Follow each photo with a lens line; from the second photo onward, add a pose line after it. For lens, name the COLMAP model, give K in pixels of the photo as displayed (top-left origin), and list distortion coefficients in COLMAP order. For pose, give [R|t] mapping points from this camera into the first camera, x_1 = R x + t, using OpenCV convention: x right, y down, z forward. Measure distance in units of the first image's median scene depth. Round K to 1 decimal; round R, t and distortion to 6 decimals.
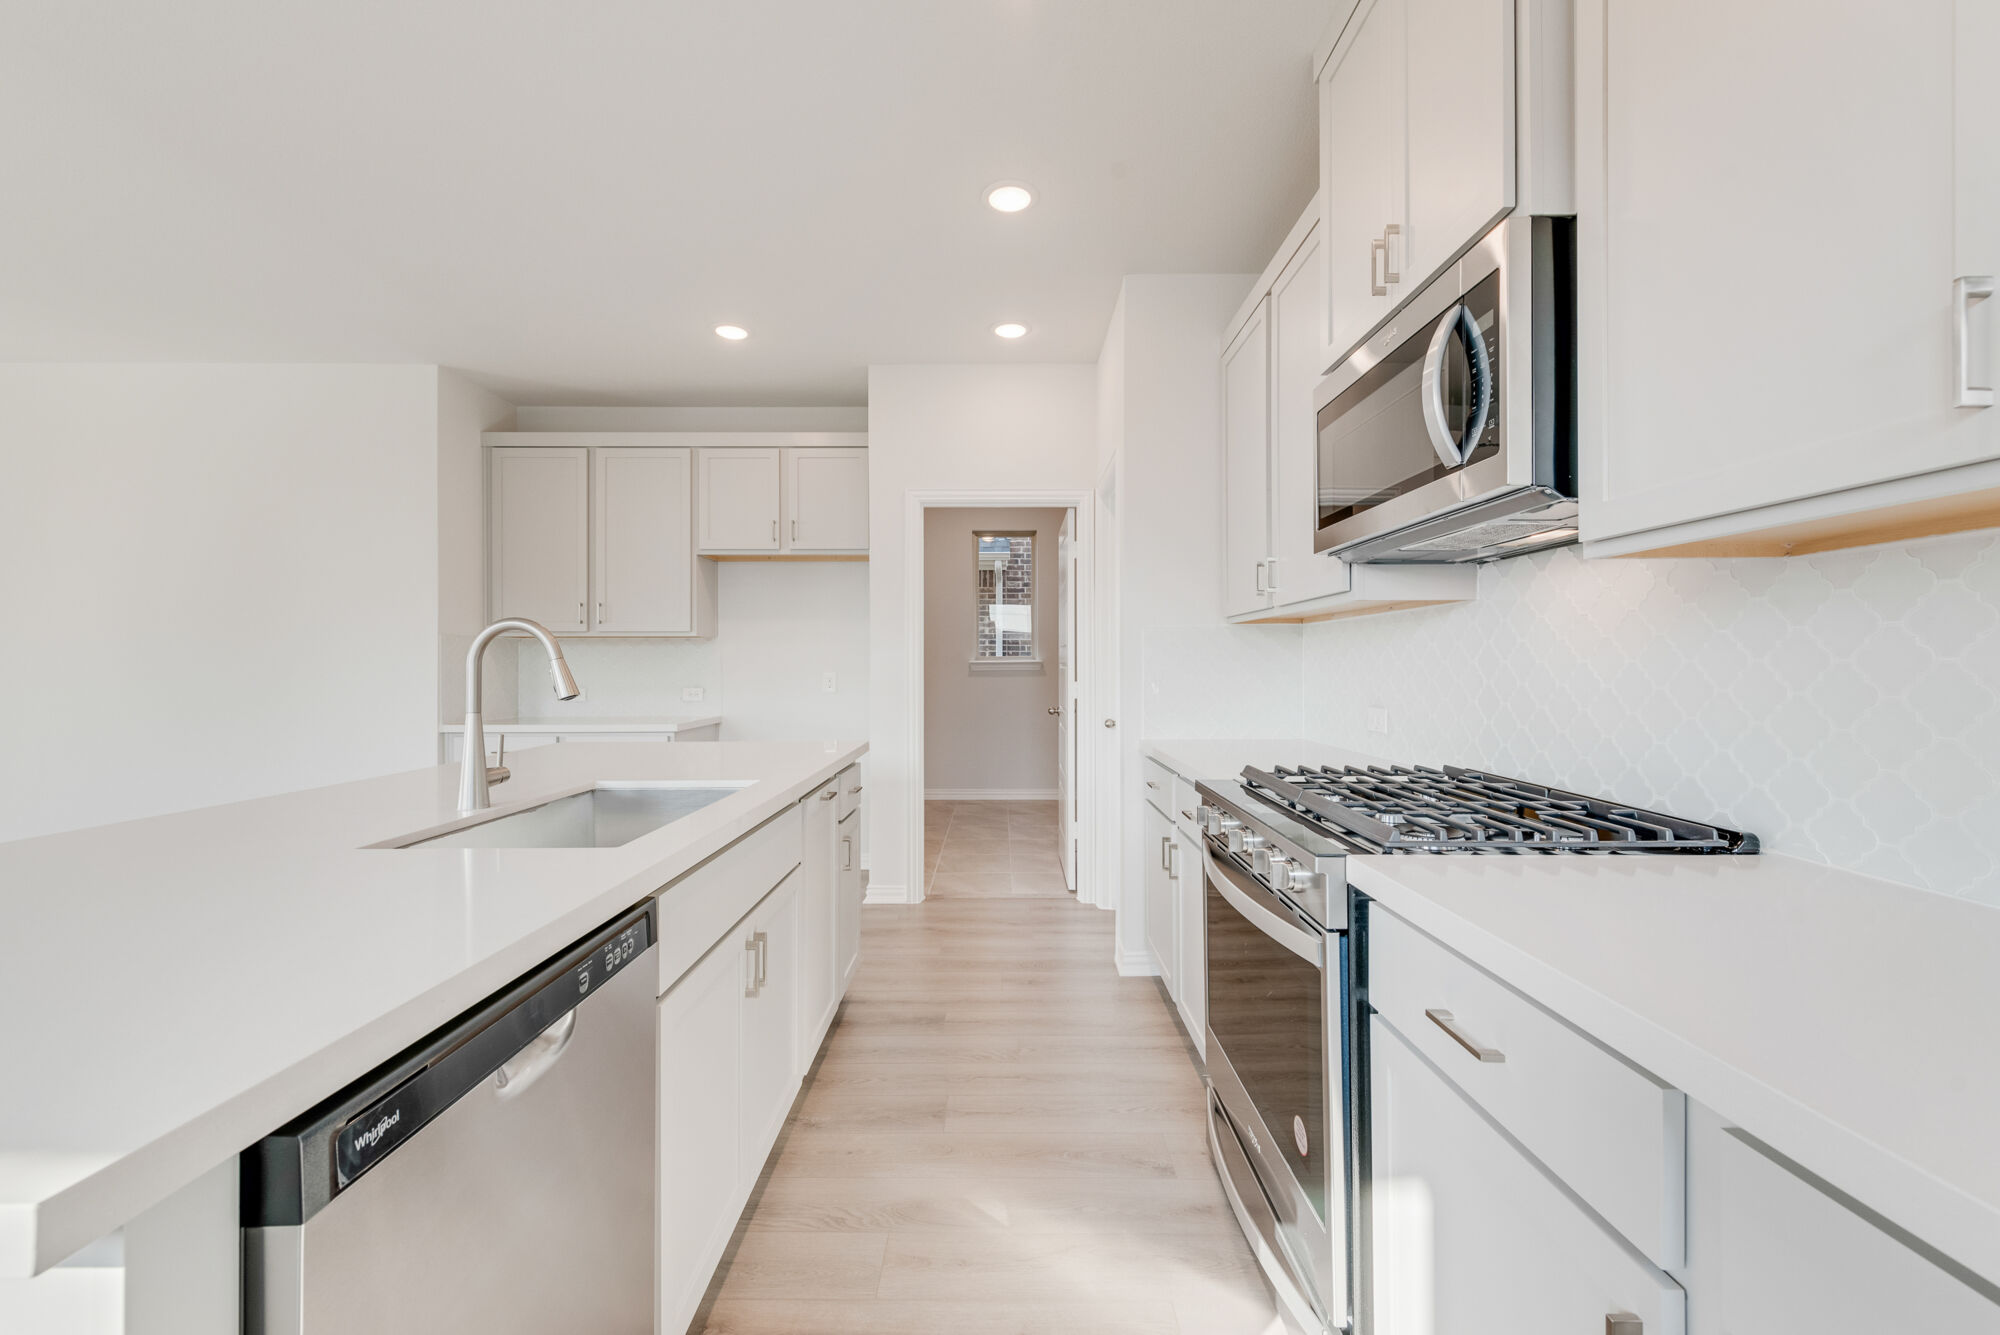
lens RADIAL K [[806.5, 0, 996.0], [0, 806.5, 663.2], [0, 0, 1]] dist [0.018226, 0.000157]
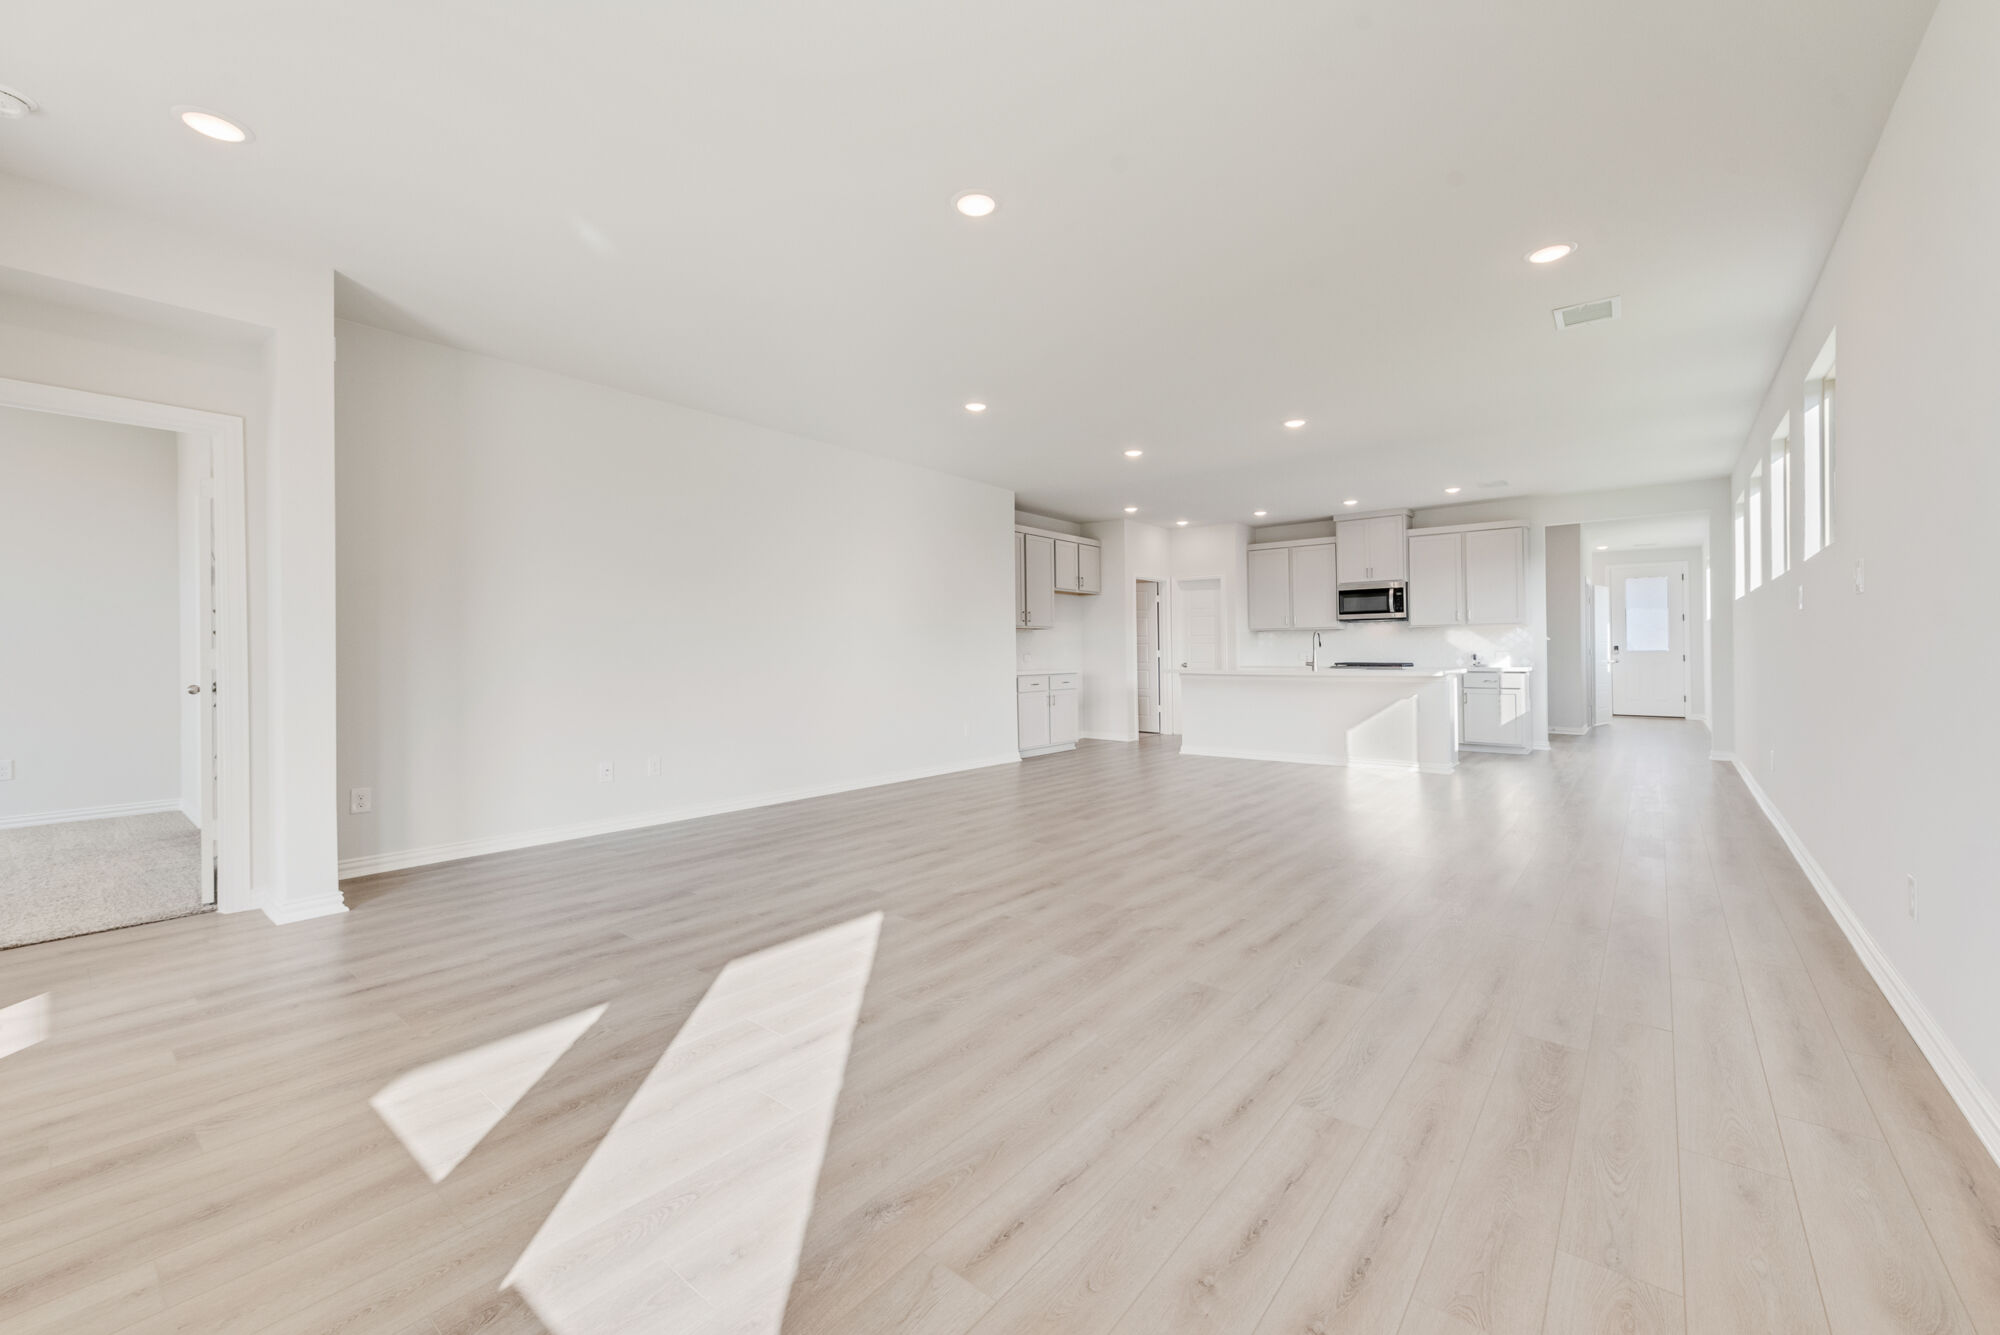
lens RADIAL K [[806.5, 0, 996.0], [0, 806.5, 663.2], [0, 0, 1]] dist [0.018226, 0.000157]
pose [[0.621674, -0.010217, 0.783210, -2.144657], [0.002048, 0.999933, 0.011418, 0.032135], [-0.783274, -0.005495, 0.621653, -0.190817]]
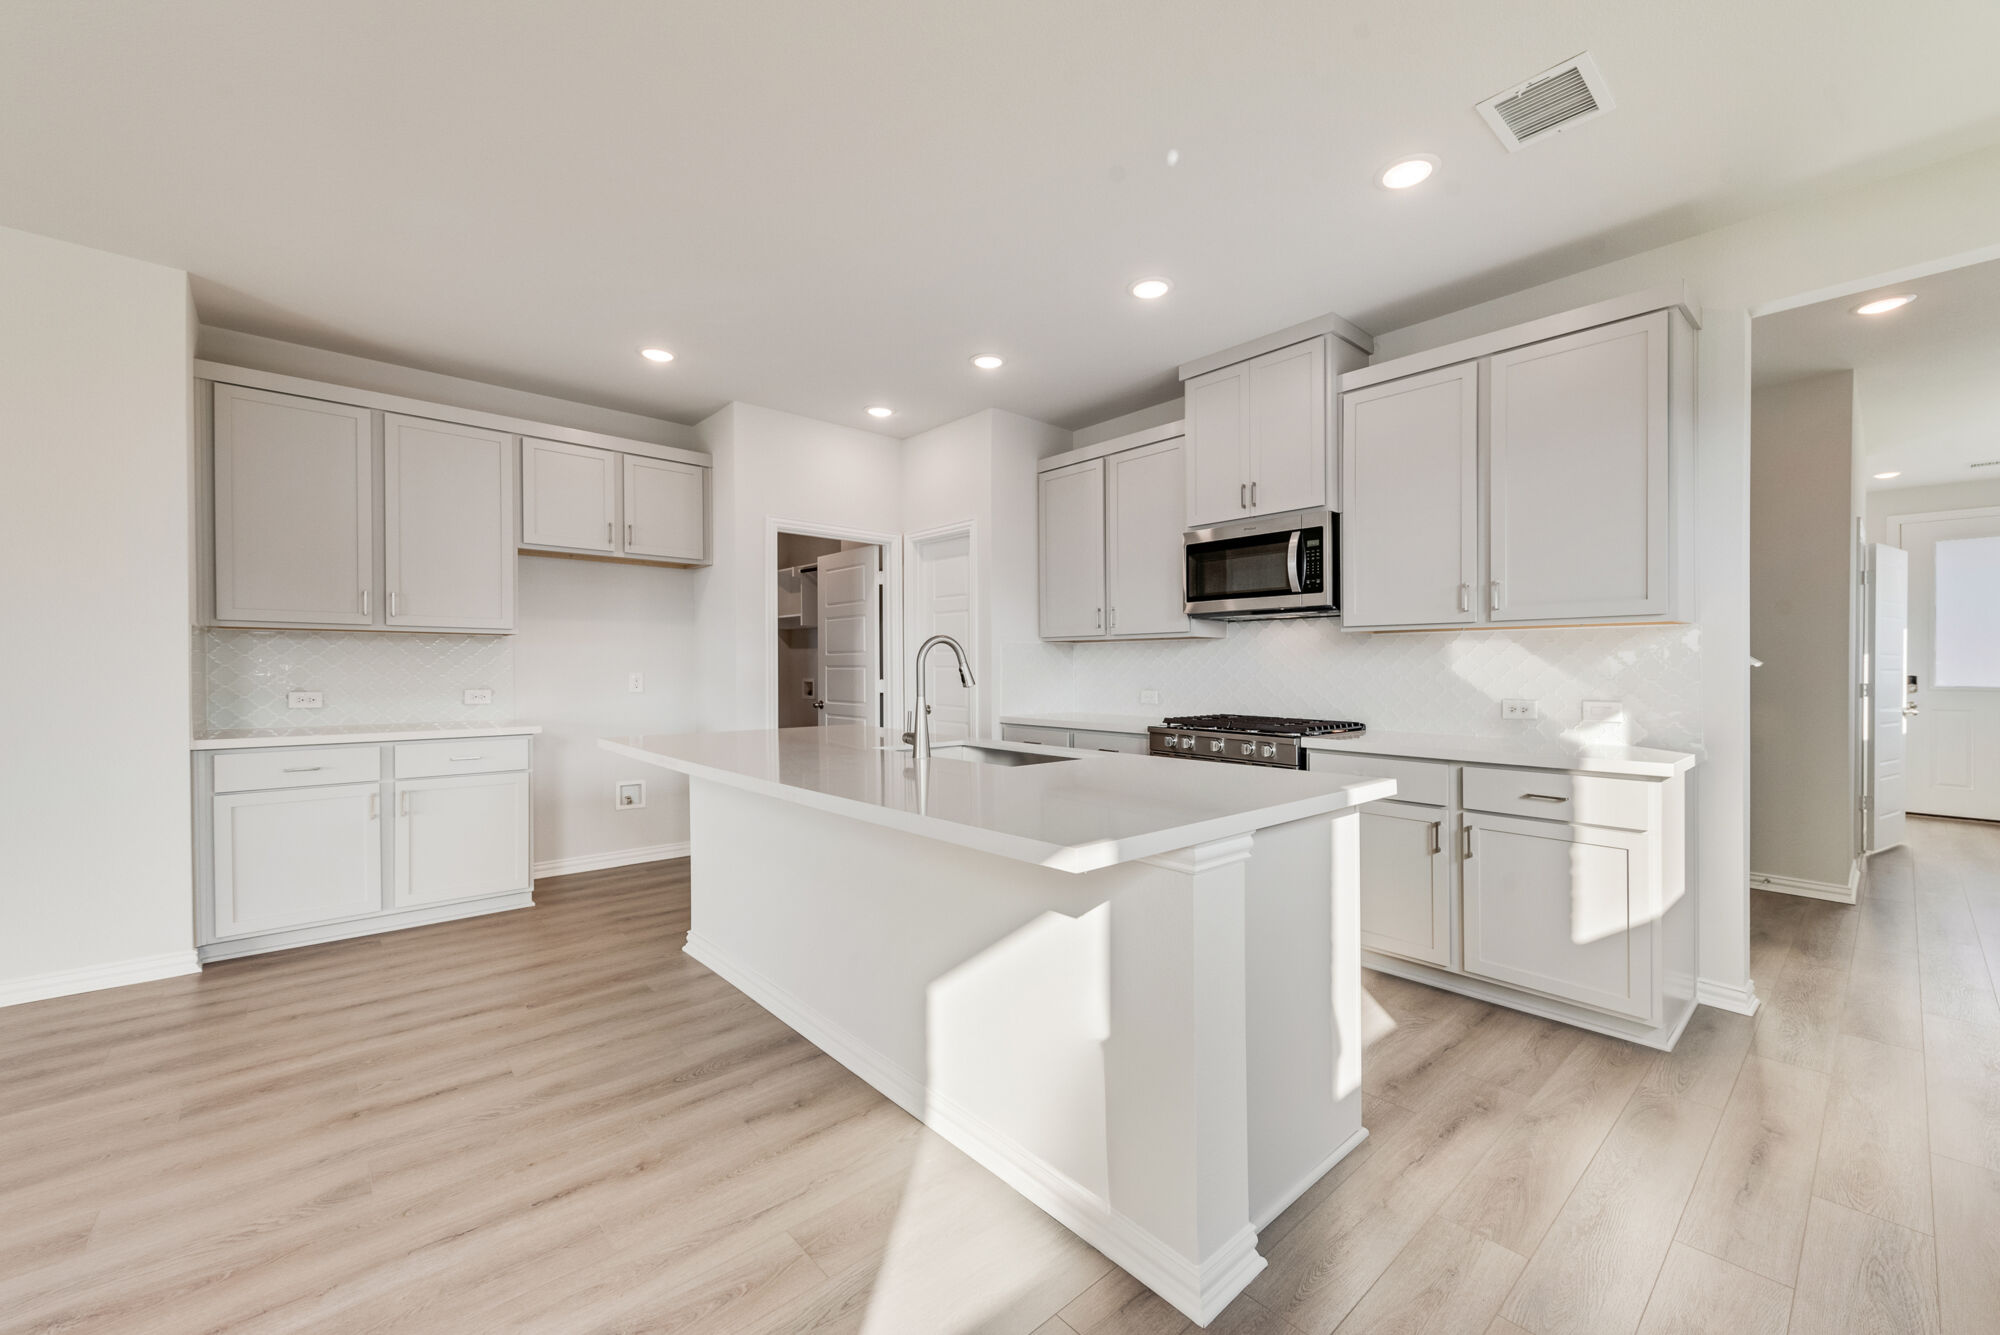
lens RADIAL K [[794.4, 0, 999.1], [0, 794.4, 677.0], [0, 0, 1]] dist [0.012689, 0.000006]
pose [[0.741664, -0.000021, 0.670772, -0.591918], [-0.007452, 0.999938, 0.008271, 0.006258], [-0.670730, -0.011133, 0.741618, -0.080947]]
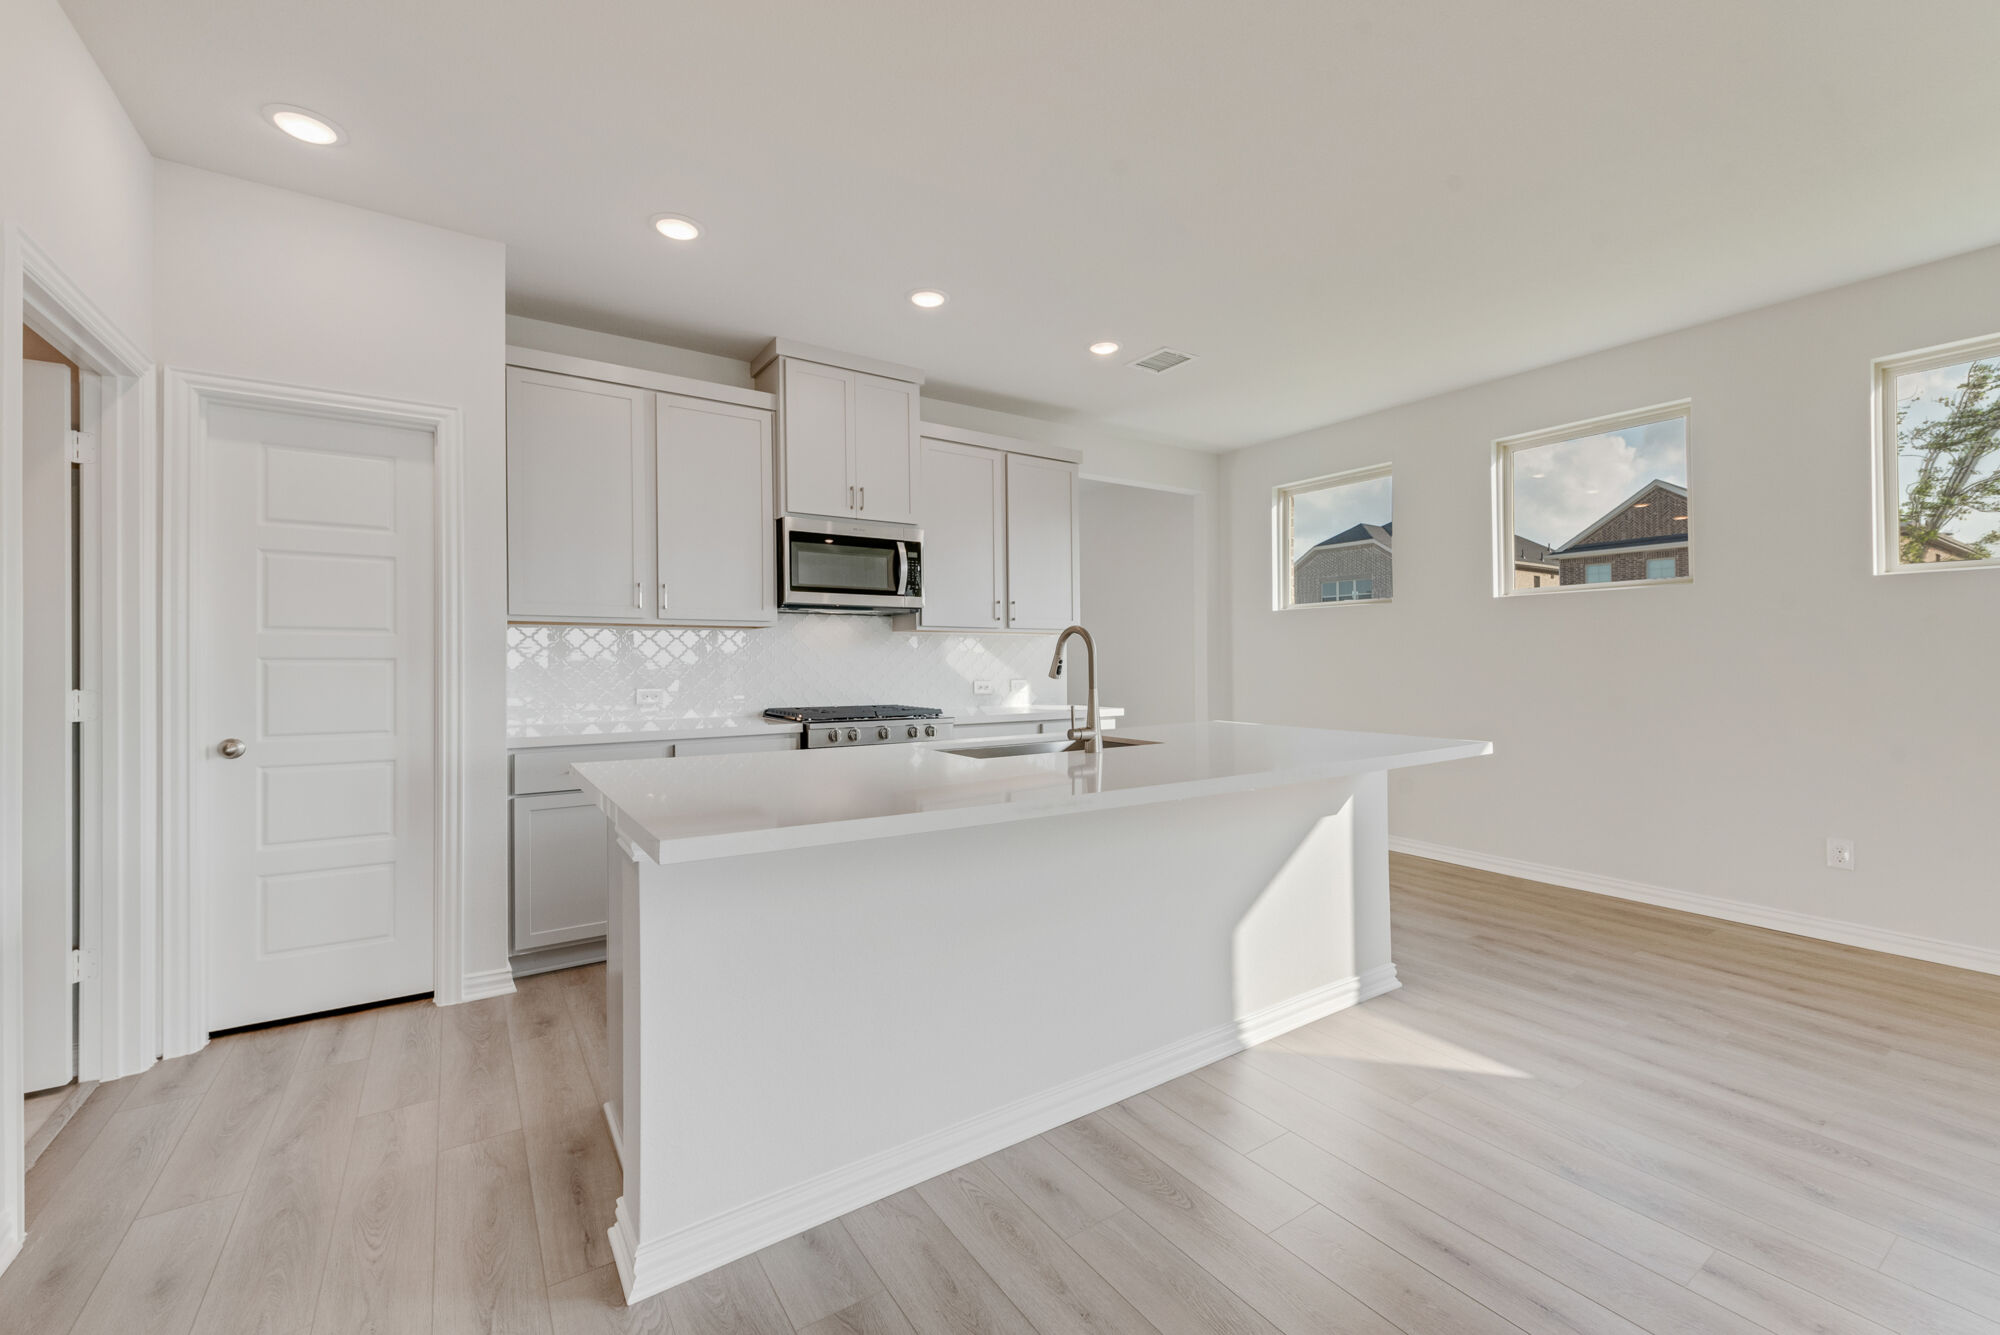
lens RADIAL K [[806.5, 0, 996.0], [0, 806.5, 663.2], [0, 0, 1]] dist [0.018226, 0.000157]
pose [[-0.561509, 0.006823, 0.827442, -0.677597], [0.006348, 0.999972, -0.003938, 0.010807], [-0.827446, 0.003042, -0.561537, 0.764644]]
